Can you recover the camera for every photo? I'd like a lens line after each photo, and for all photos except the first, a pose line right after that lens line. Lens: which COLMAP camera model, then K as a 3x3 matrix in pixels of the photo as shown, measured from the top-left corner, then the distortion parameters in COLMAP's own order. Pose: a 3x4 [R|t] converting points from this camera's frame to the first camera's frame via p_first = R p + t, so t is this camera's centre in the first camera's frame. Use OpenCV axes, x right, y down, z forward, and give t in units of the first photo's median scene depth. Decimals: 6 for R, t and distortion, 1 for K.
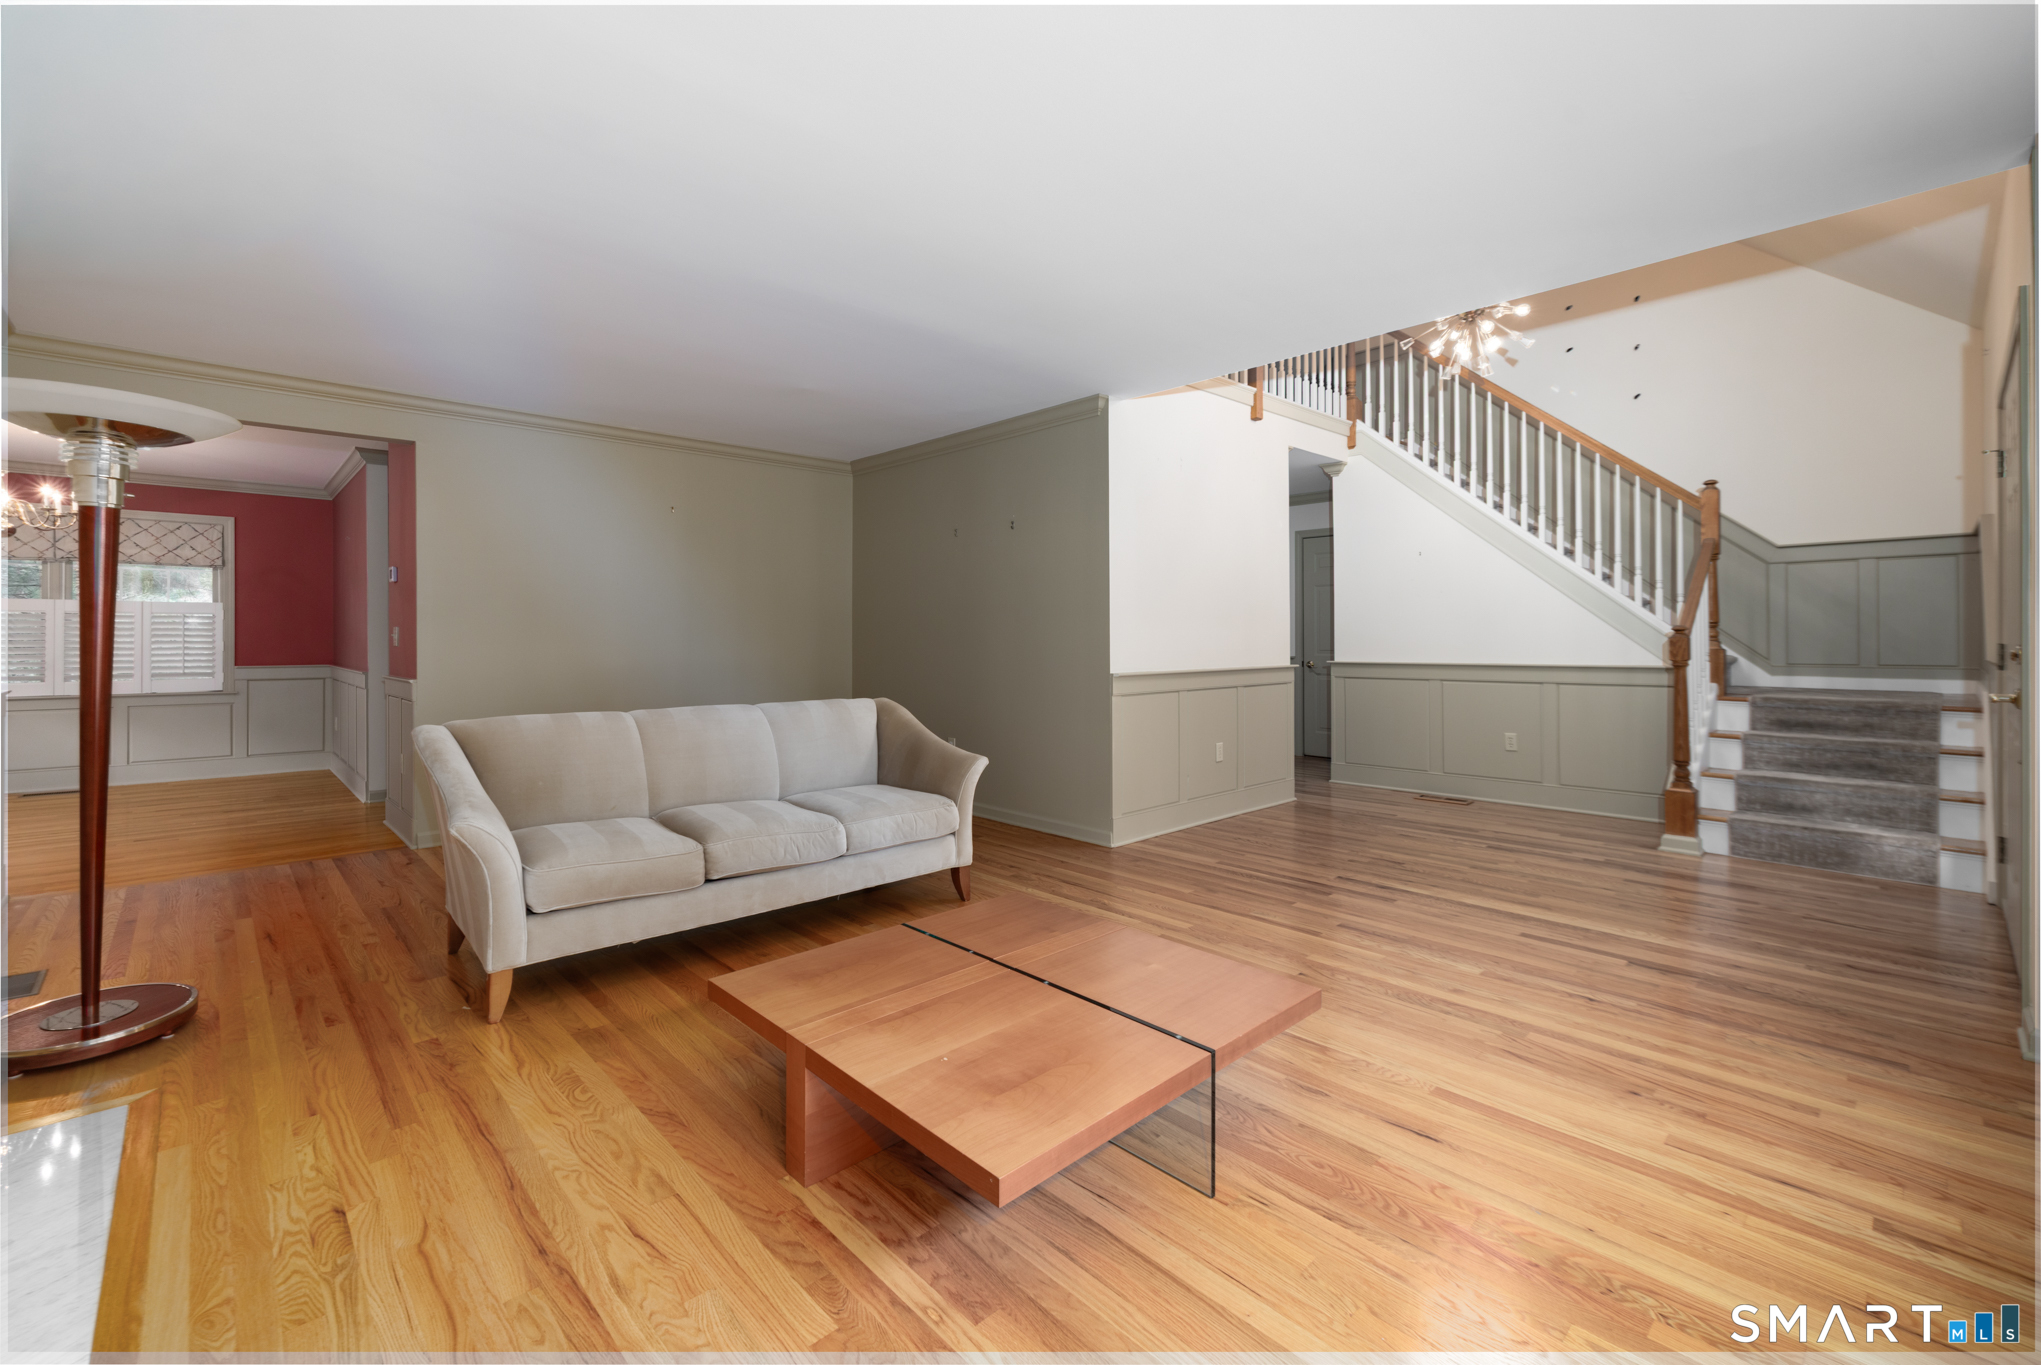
lens RADIAL K [[879.7, 0, 990.5], [0, 879.7, 631.9], [0, 0, 1]] dist [-0.002915, 0.001543]
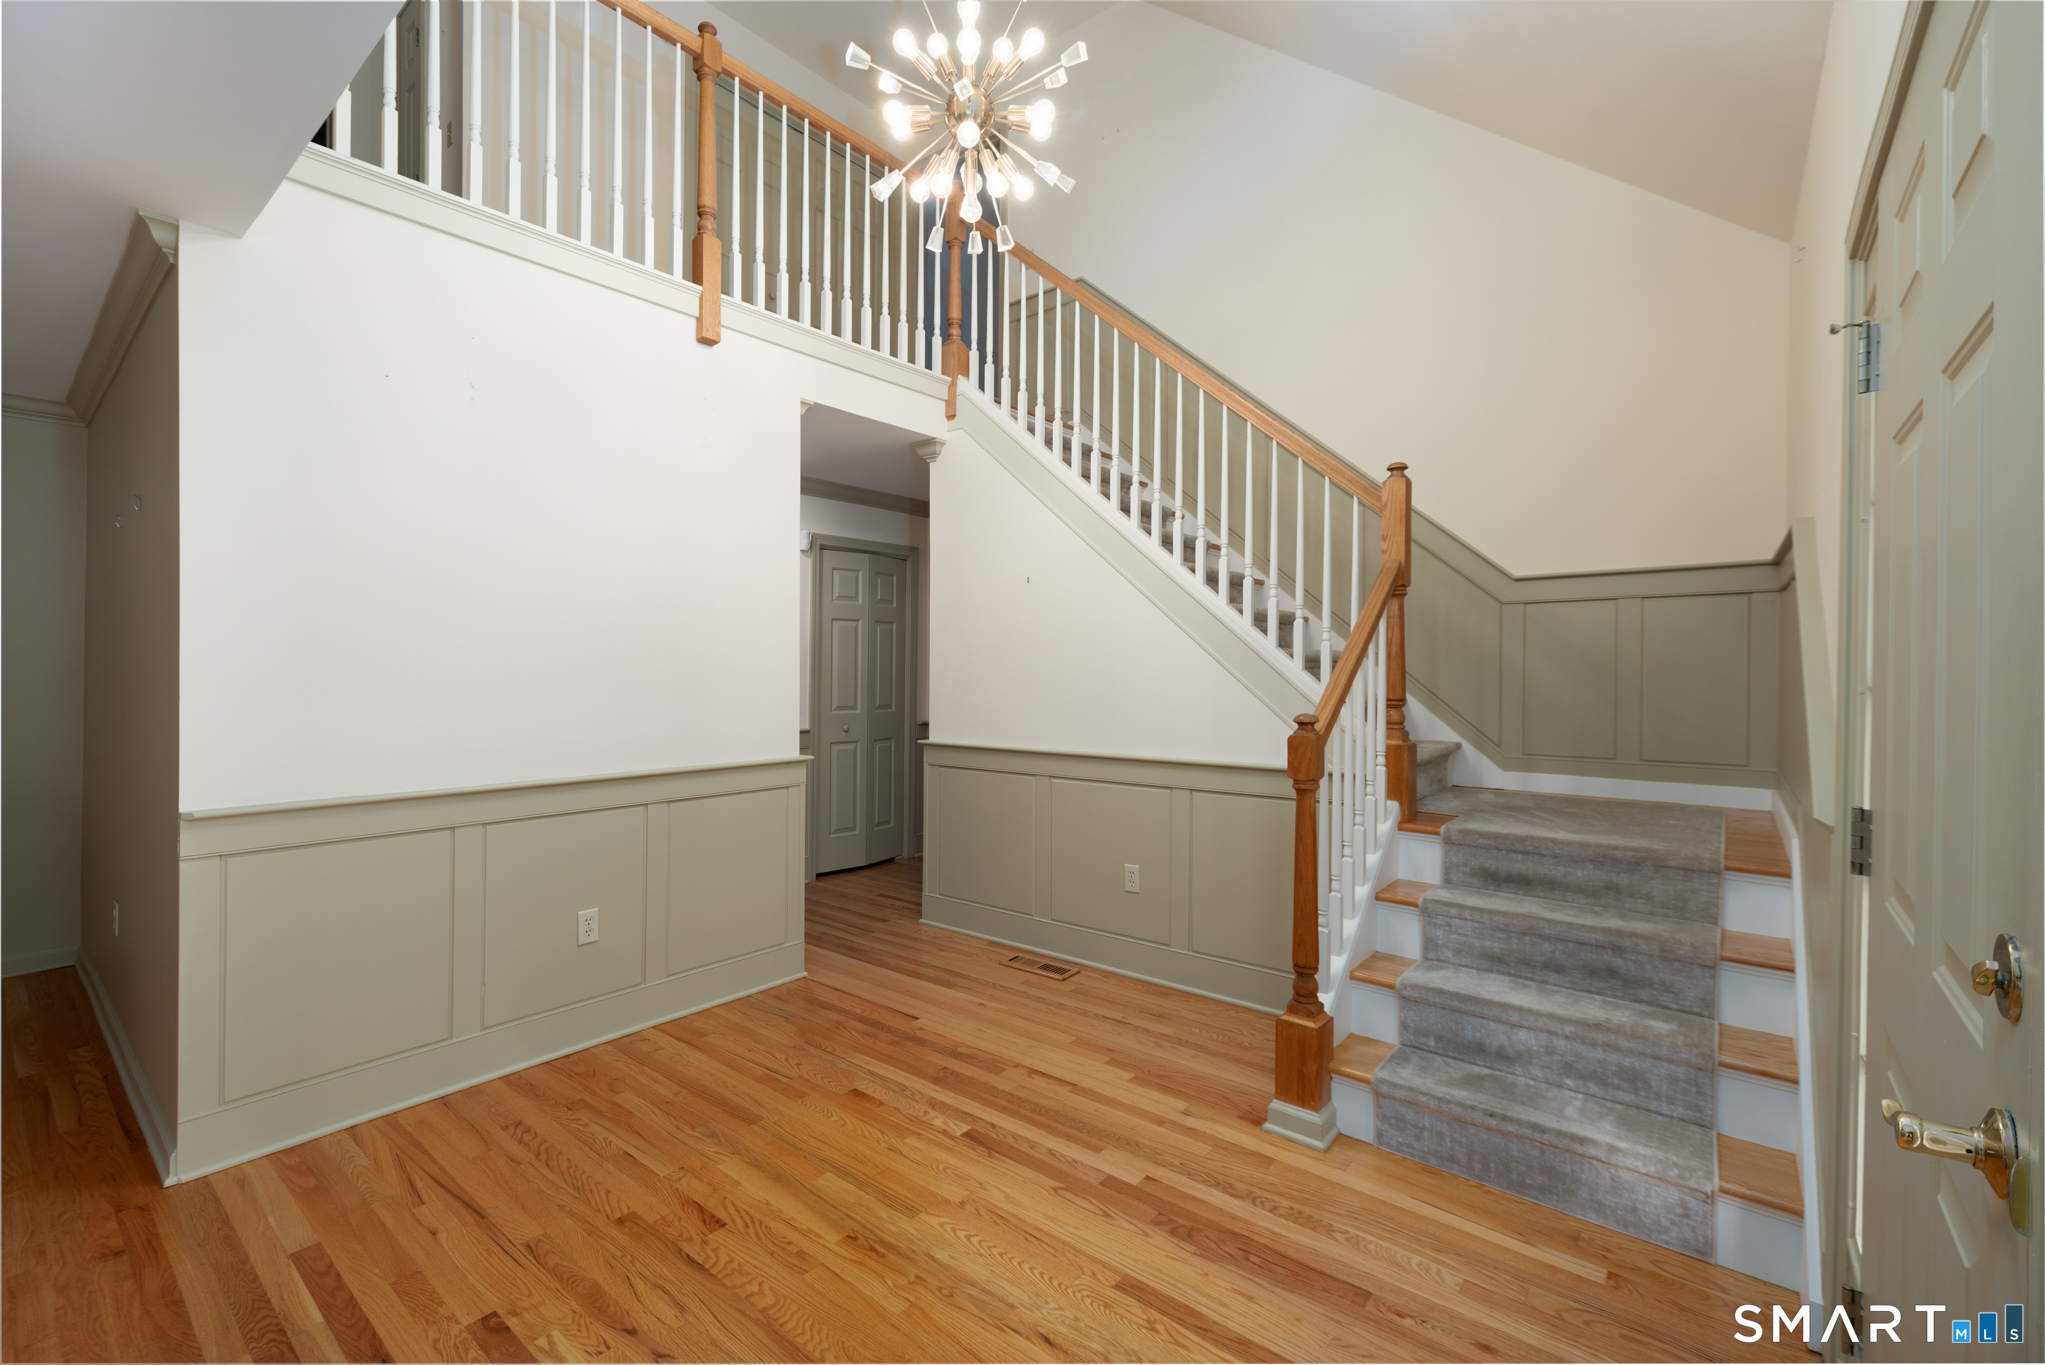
lens RADIAL K [[881.4, 0, 1021.3], [0, 881.4, 675.9], [0, 0, 1]] dist [-0.002915, 0.001543]
pose [[0.988812, 0.003537, 0.149124, 0.508935], [-0.005302, 0.999920, 0.011441, -0.033679], [-0.149071, -0.012104, 0.988752, 0.470590]]
